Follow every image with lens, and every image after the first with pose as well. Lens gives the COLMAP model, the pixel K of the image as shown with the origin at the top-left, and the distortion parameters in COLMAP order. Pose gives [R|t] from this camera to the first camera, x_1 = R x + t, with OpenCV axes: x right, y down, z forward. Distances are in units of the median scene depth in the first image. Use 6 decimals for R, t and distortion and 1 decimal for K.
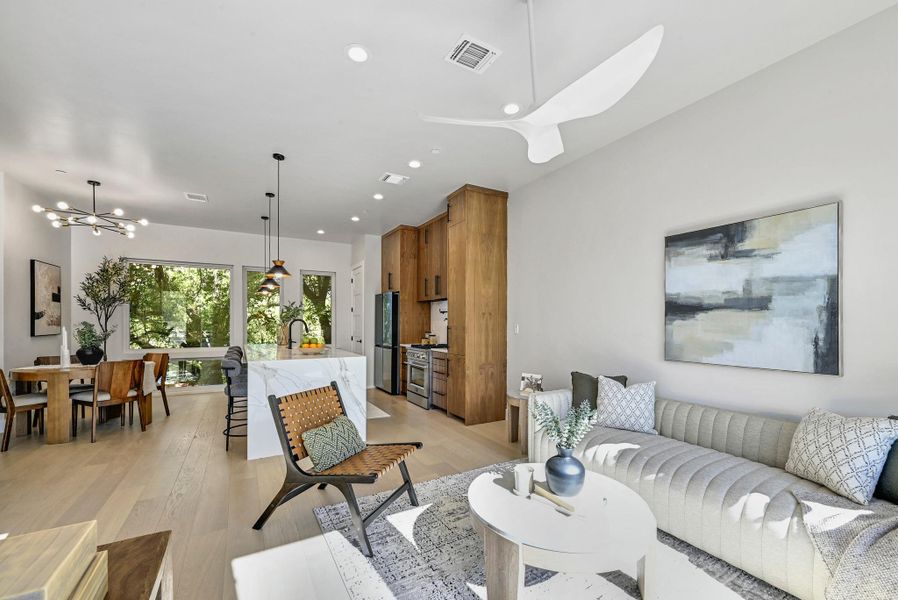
lens RADIAL K [[365.1, 0, 450.5], [0, 365.1, 323.0], [0, 0, 1]] dist [-0.000268, -0.000216]
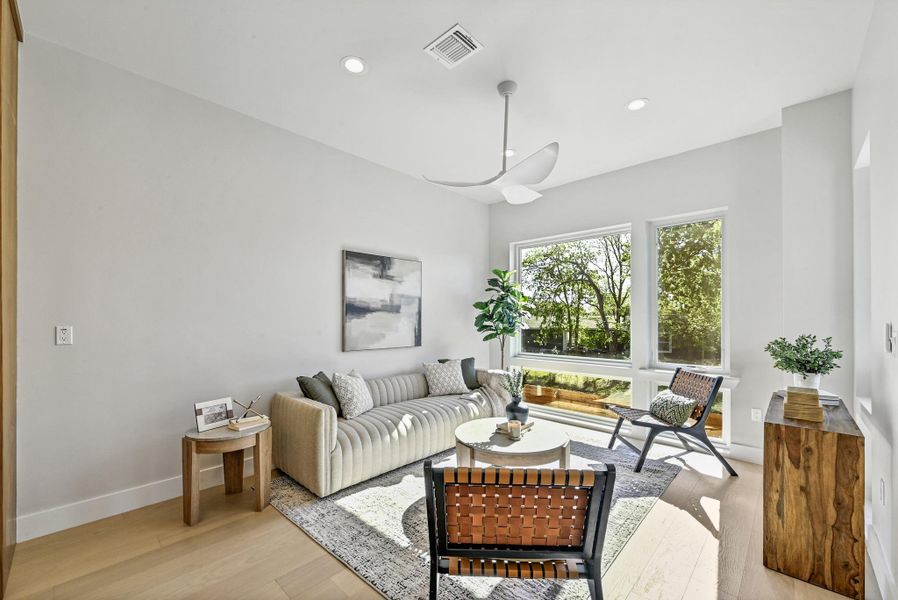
lens RADIAL K [[362.9, 0, 451.3], [0, 362.9, 316.7], [0, 0, 1]] dist [-0.002867, -0.000078]
pose [[-0.287253, 0.005927, 0.957837, -0.456365], [0.001121, 0.999982, -0.005852, -0.004567], [-0.957854, -0.000608, -0.287254, 0.681699]]
